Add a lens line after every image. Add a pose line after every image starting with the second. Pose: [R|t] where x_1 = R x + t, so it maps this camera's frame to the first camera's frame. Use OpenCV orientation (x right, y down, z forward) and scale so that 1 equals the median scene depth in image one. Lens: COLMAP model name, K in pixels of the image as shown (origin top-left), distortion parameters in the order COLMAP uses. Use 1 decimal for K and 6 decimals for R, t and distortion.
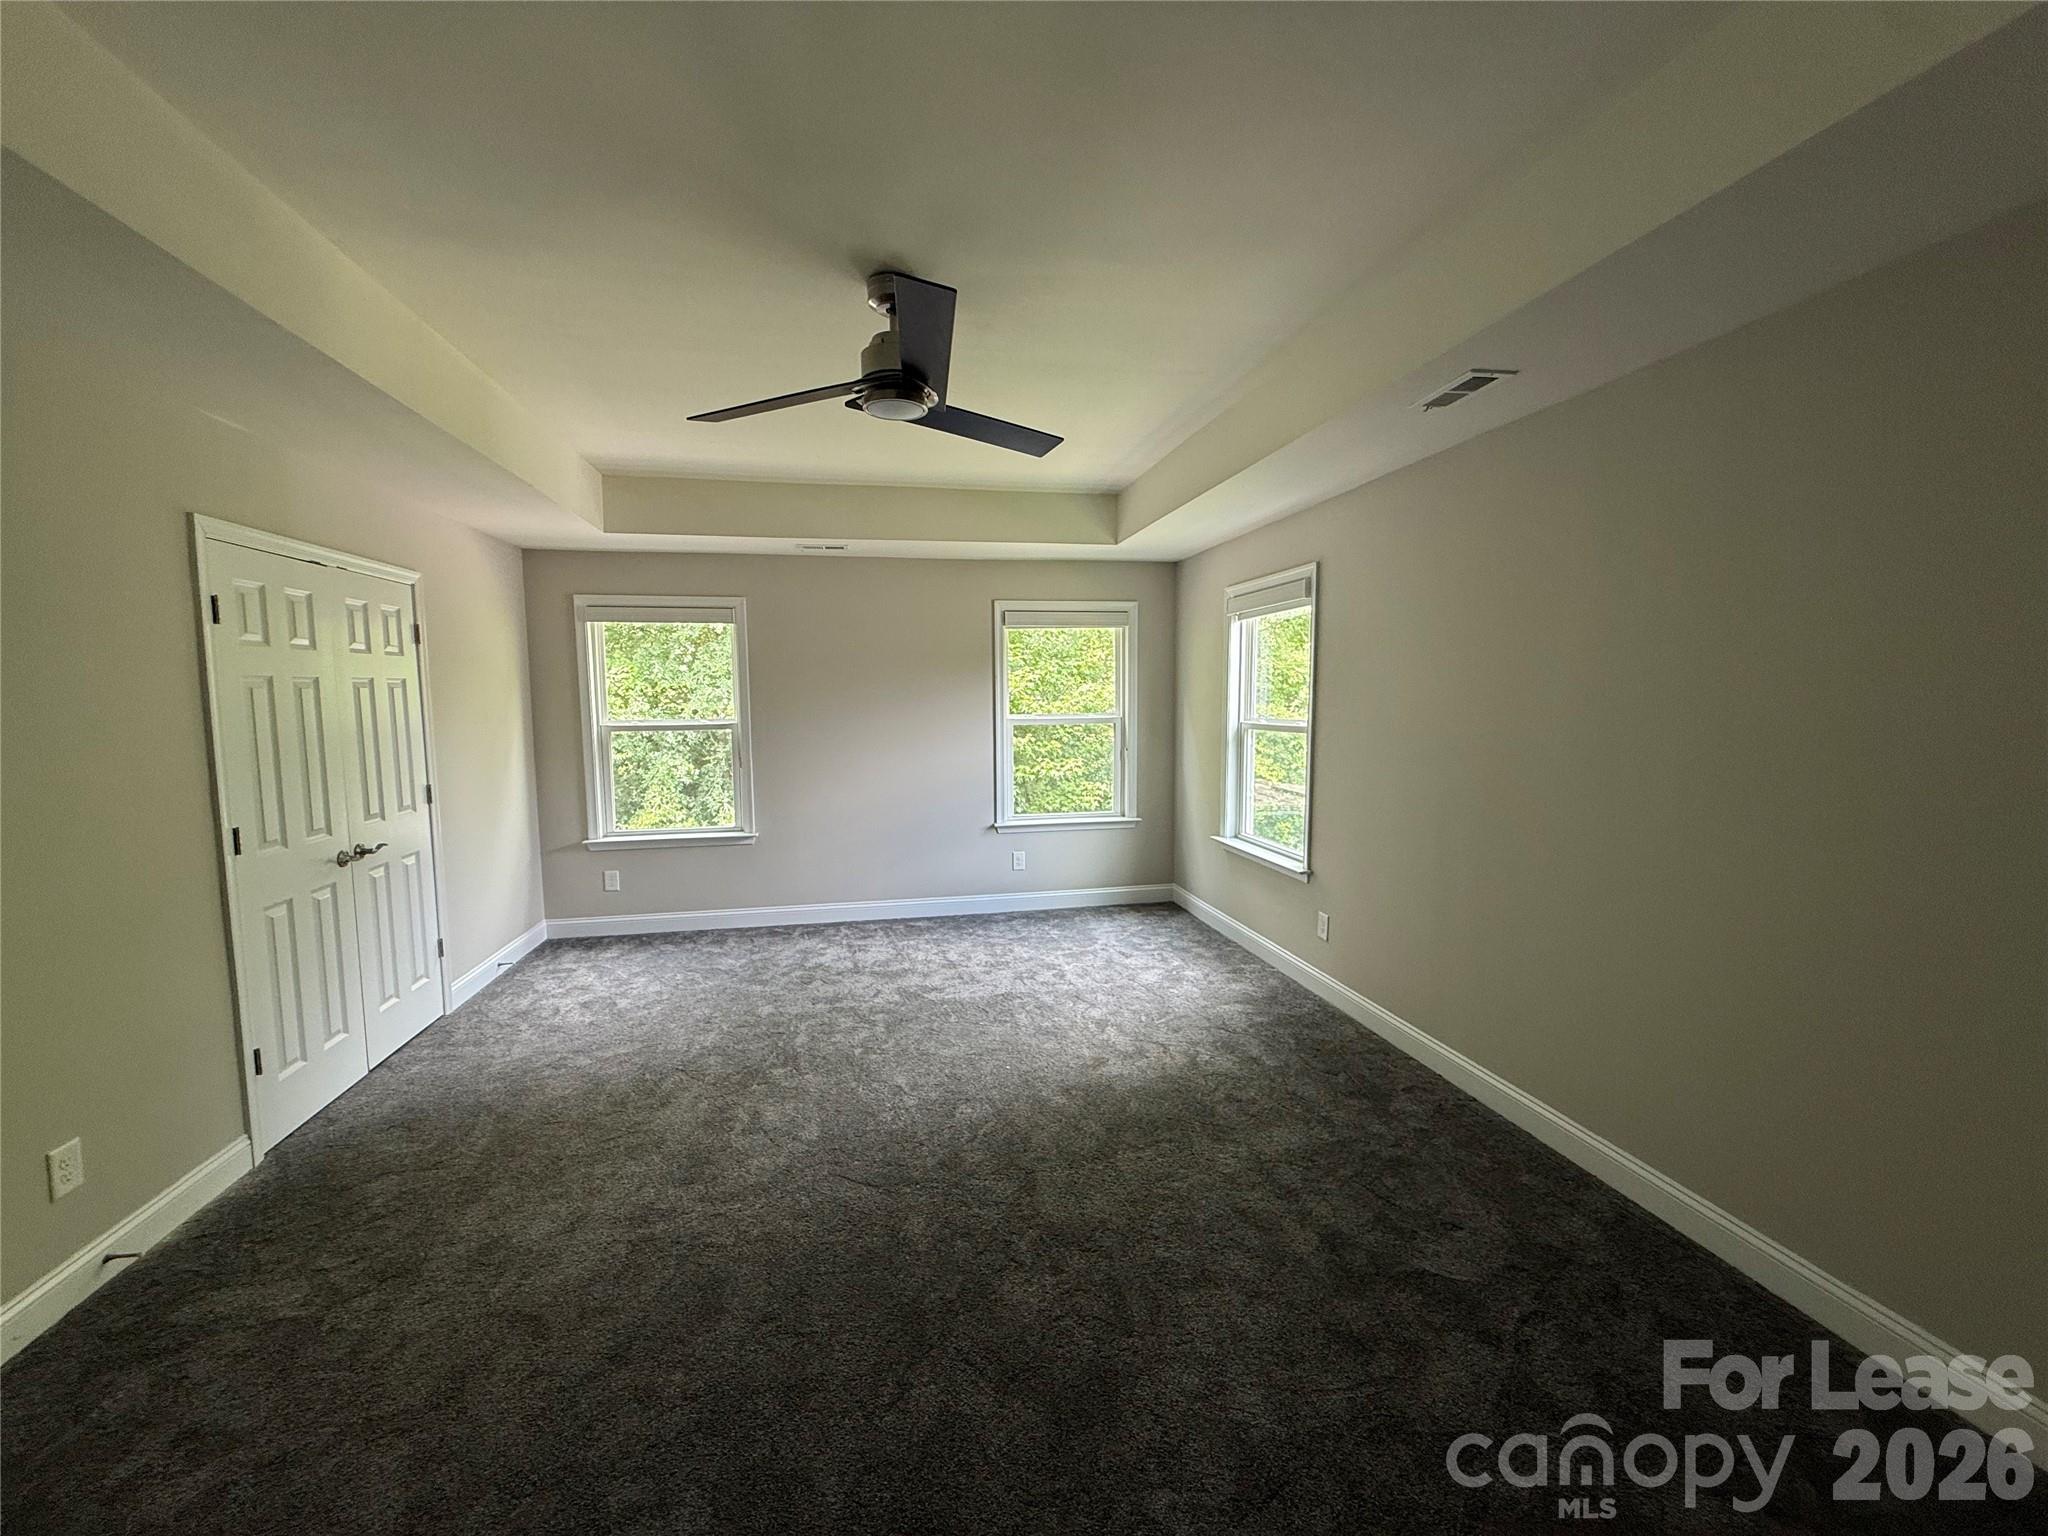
lens RADIAL K [[817.4, 0, 1024.0], [0, 817.4, 768.0], [0, 0, 1]] dist [-0.000239, 0.000038]
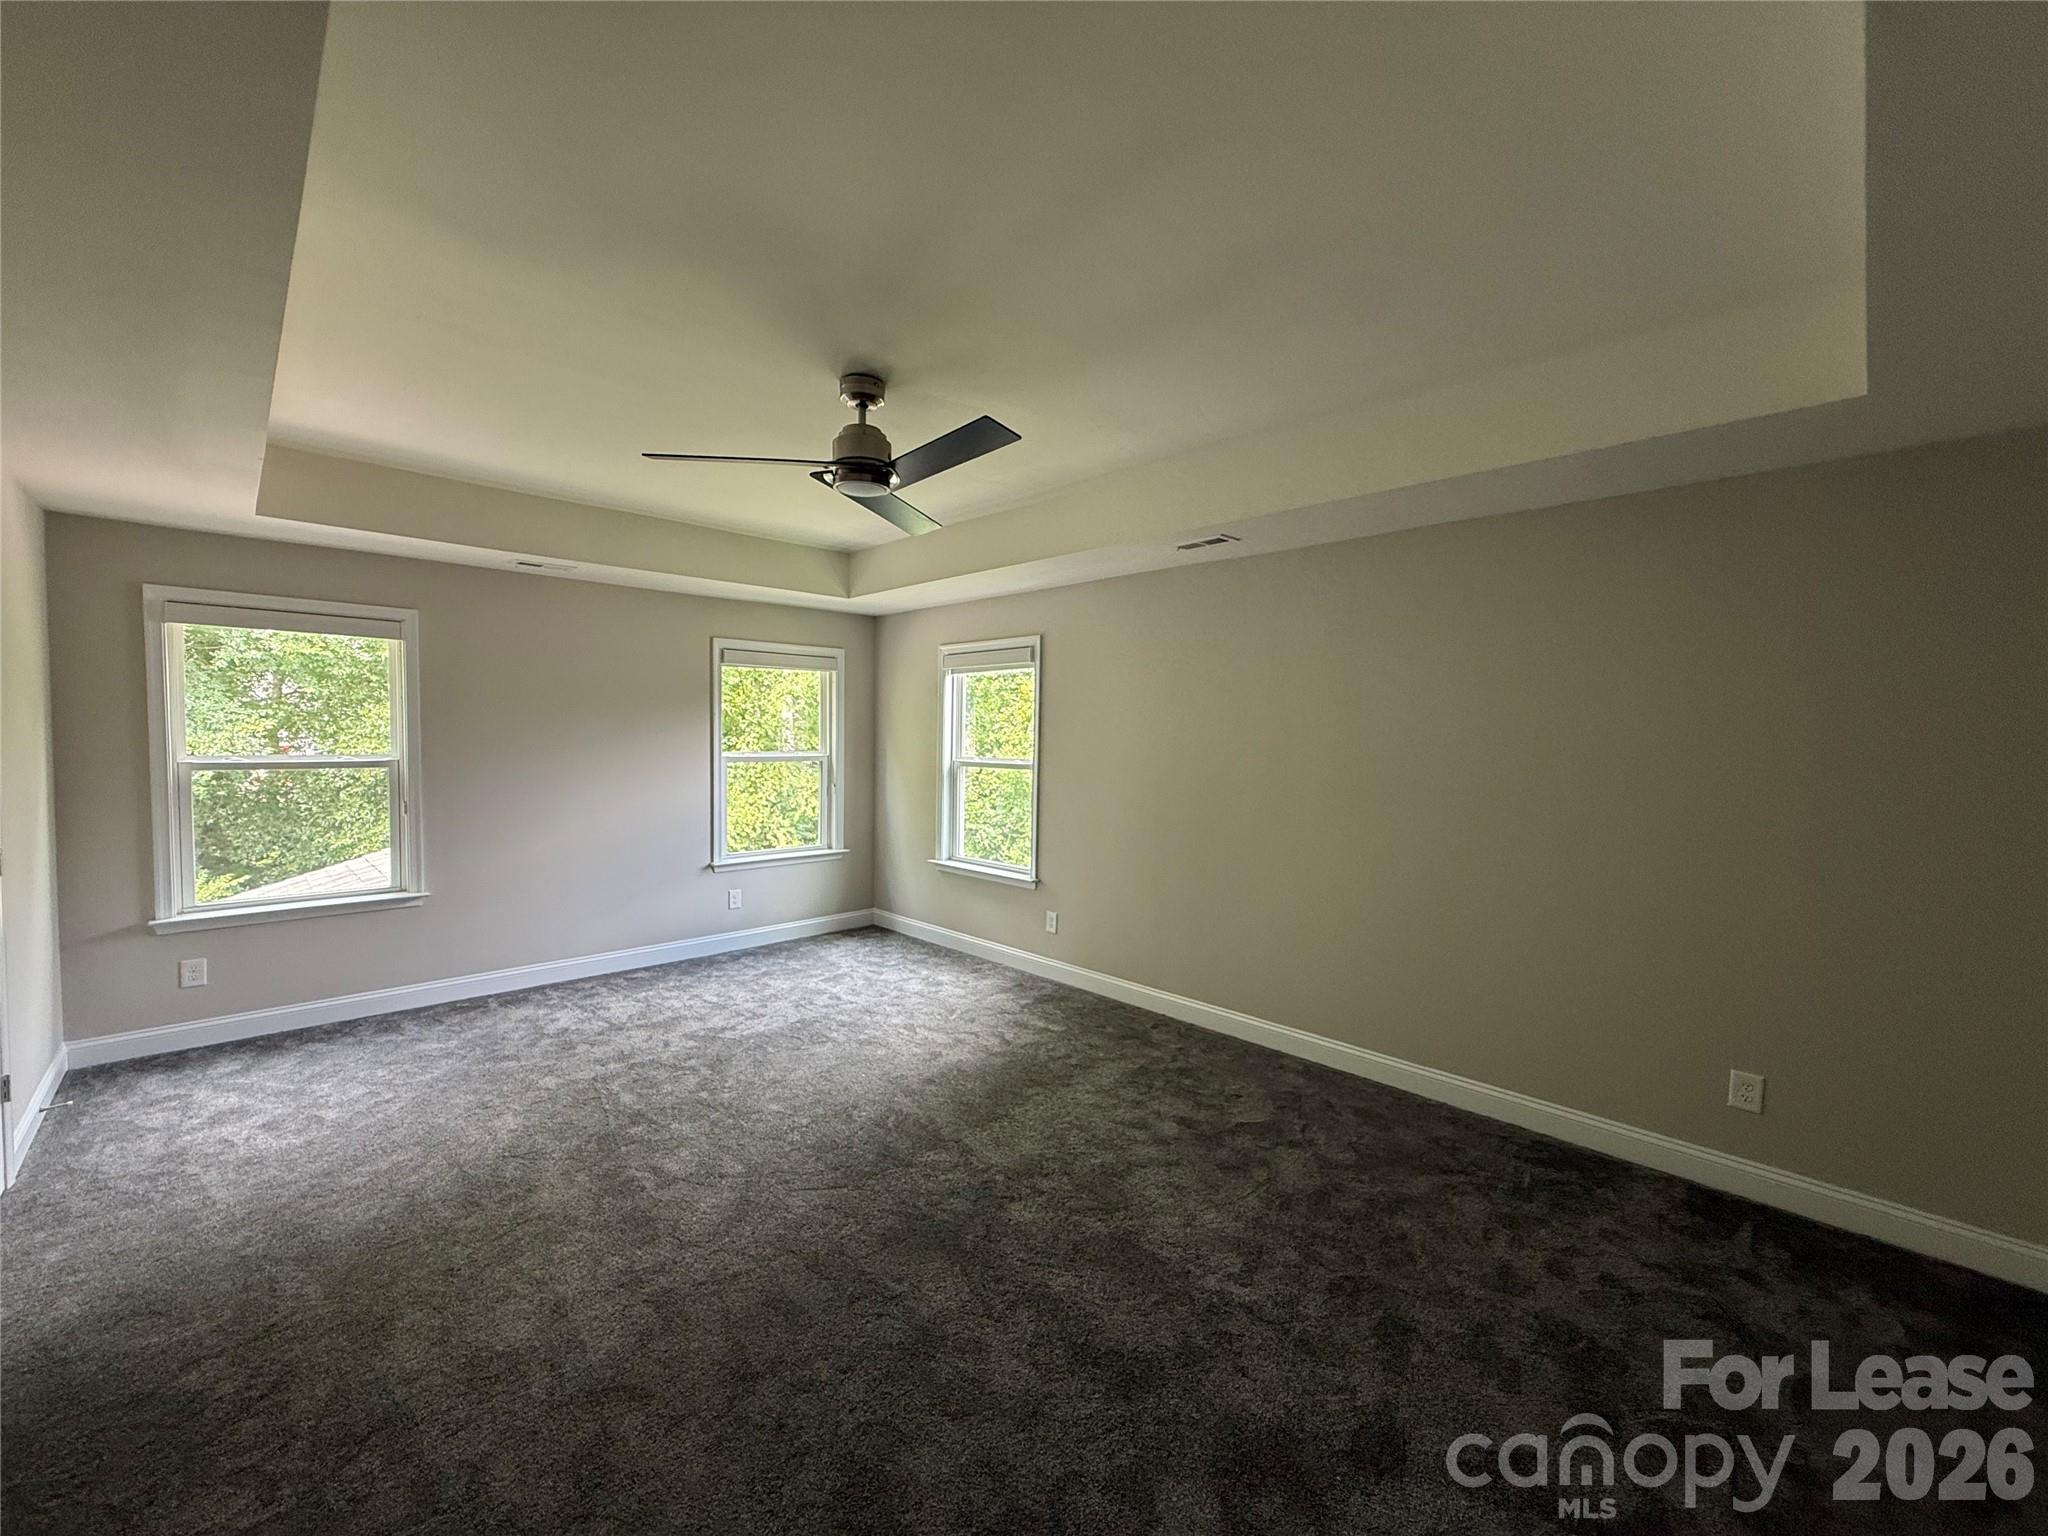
lens RADIAL K [[817.4, 0, 1024.0], [0, 817.4, 768.0], [0, 0, 1]] dist [-0.000239, 0.000038]
pose [[0.837452, -0.002213, 0.546506, -0.294463], [0.026725, 0.998961, -0.036909, 0.000587], [-0.545857, 0.045515, 0.836641, -0.035346]]
